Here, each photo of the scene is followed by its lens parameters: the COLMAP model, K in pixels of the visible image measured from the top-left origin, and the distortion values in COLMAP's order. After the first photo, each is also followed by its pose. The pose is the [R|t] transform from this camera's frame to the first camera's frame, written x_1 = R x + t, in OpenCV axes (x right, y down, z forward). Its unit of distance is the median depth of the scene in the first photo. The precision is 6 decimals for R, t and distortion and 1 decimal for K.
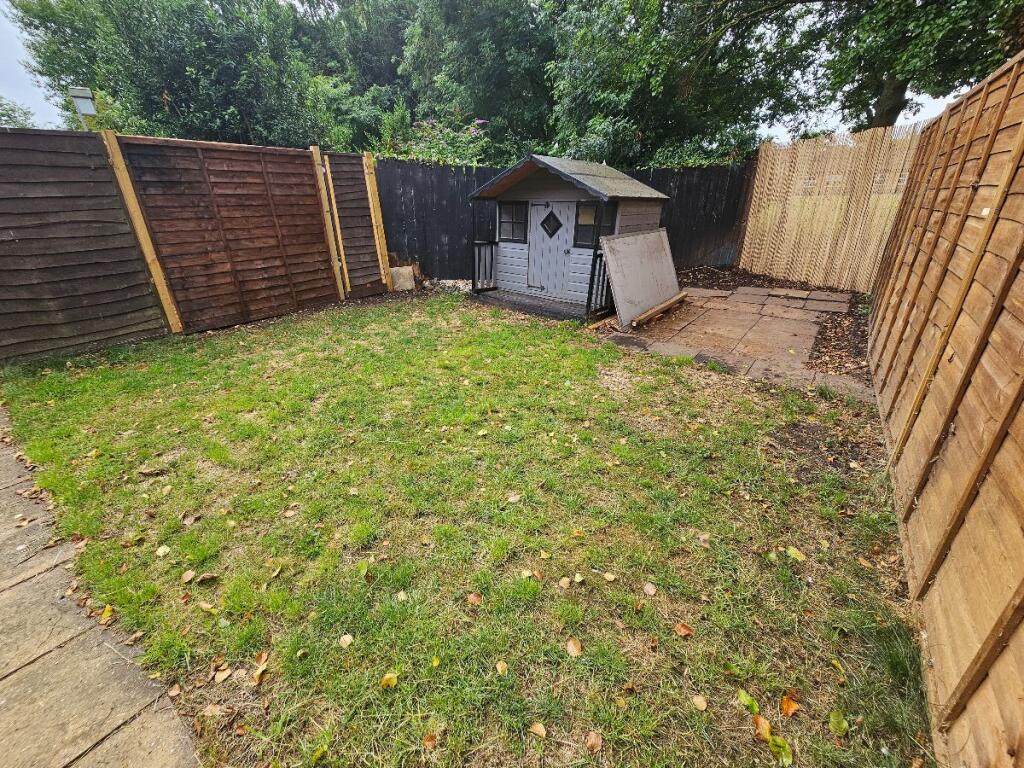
lens RADIAL K [[418.8, 0, 508.8], [0, 418.8, 379.3], [0, 0, 1]] dist [-0.000718, -0.000483]
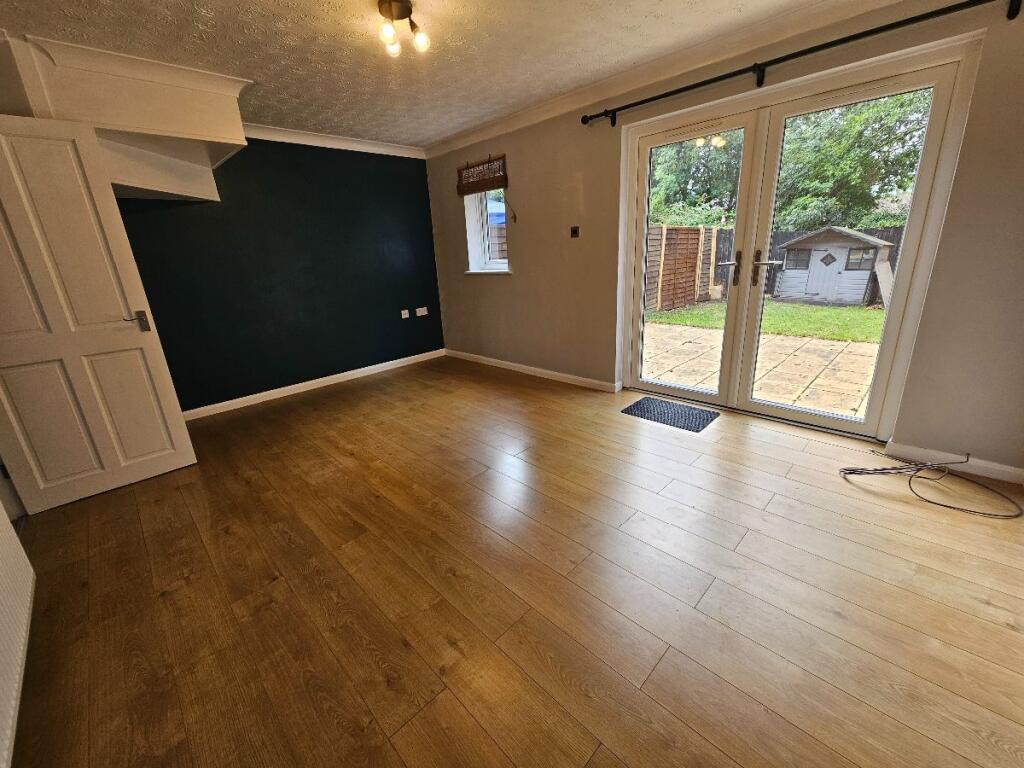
lens RADIAL K [[415.0, 0, 507.6], [0, 415.0, 379.2], [0, 0, 1]] dist [-0.001314, 0.005575]
pose [[0.989121, 0.021644, -0.145504, -0.951409], [-0.037276, 0.993712, -0.105583, 0.382741], [0.142304, 0.109858, 0.983708, -0.910329]]
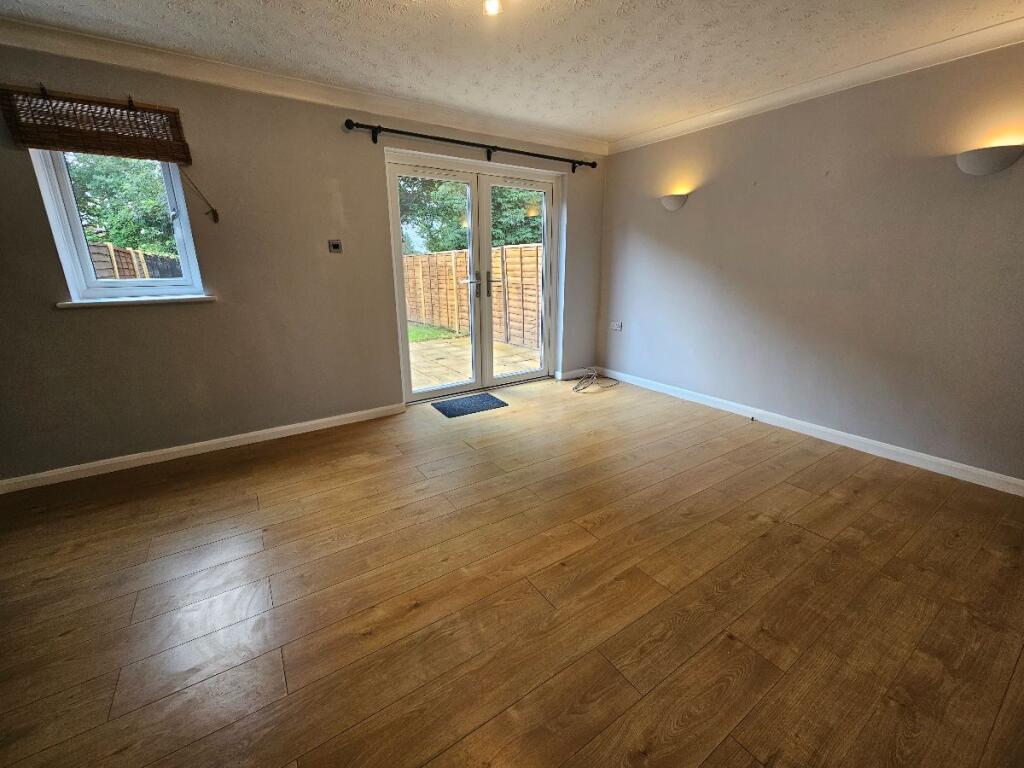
lens RADIAL K [[416.6, 0, 502.2], [0, 416.6, 381.1], [0, 0, 1]] dist [0.004387, -0.000105]
pose [[0.342552, -0.229201, 0.911112, -1.391522], [0.376045, 0.922162, 0.090599, 0.286722], [-0.860958, 0.311584, 0.402078, -0.657531]]
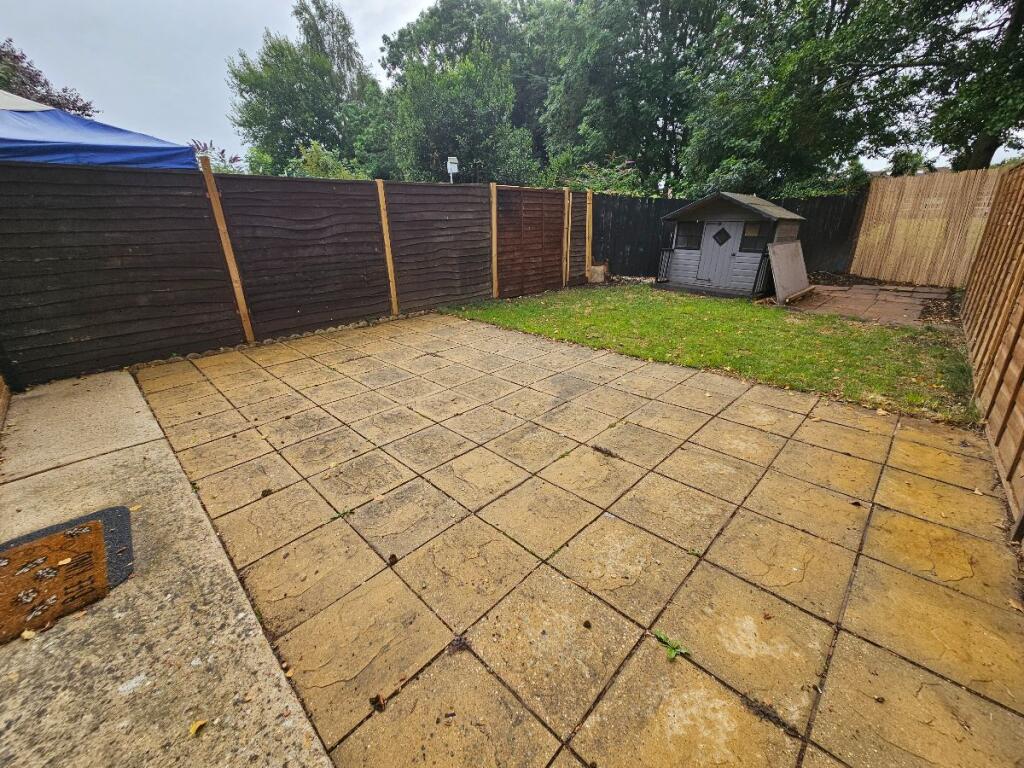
lens RADIAL K [[417.4, 0, 495.8], [0, 417.4, 382.2], [0, 0, 1]] dist [0.001484, -0.004687]
pose [[0.988285, 0.053210, -0.143043, -0.408001], [-0.058811, 0.997648, -0.035212, 0.221929], [0.140832, 0.043212, 0.989090, -0.502824]]
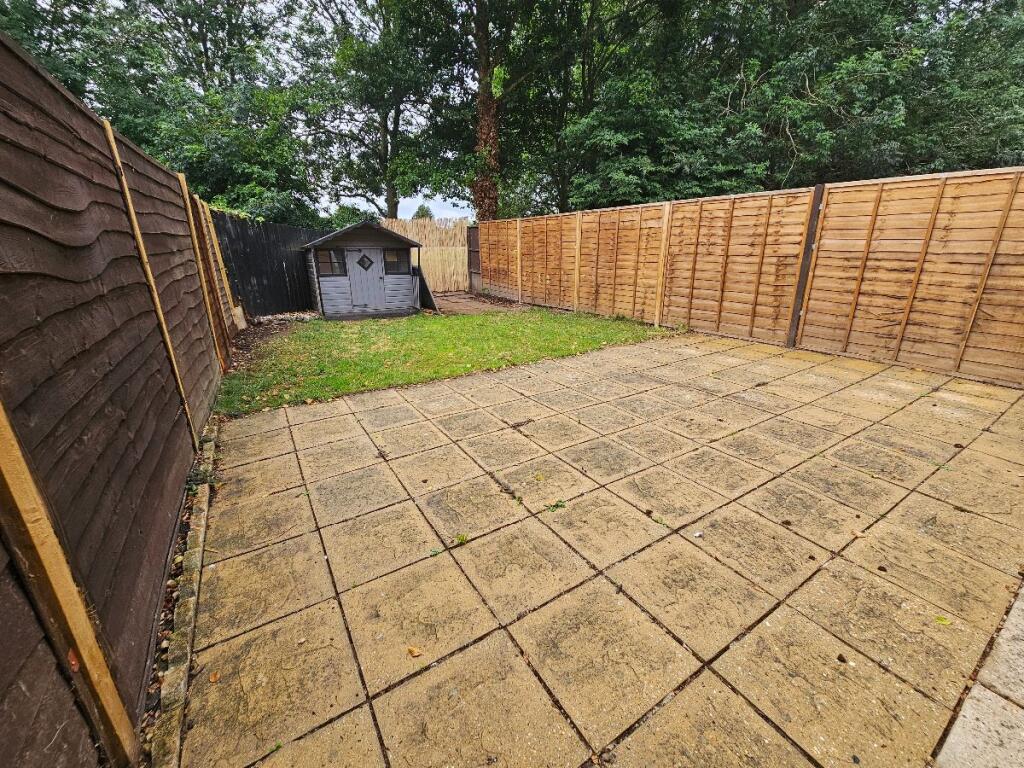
lens RADIAL K [[418.8, 0, 508.8], [0, 418.8, 379.3], [0, 0, 1]] dist [-0.000718, -0.000483]
pose [[0.358419, -0.273979, 0.892452, -1.097271], [0.376976, 0.917036, 0.130128, 0.024271], [-0.854064, 0.289793, 0.431967, -0.003287]]
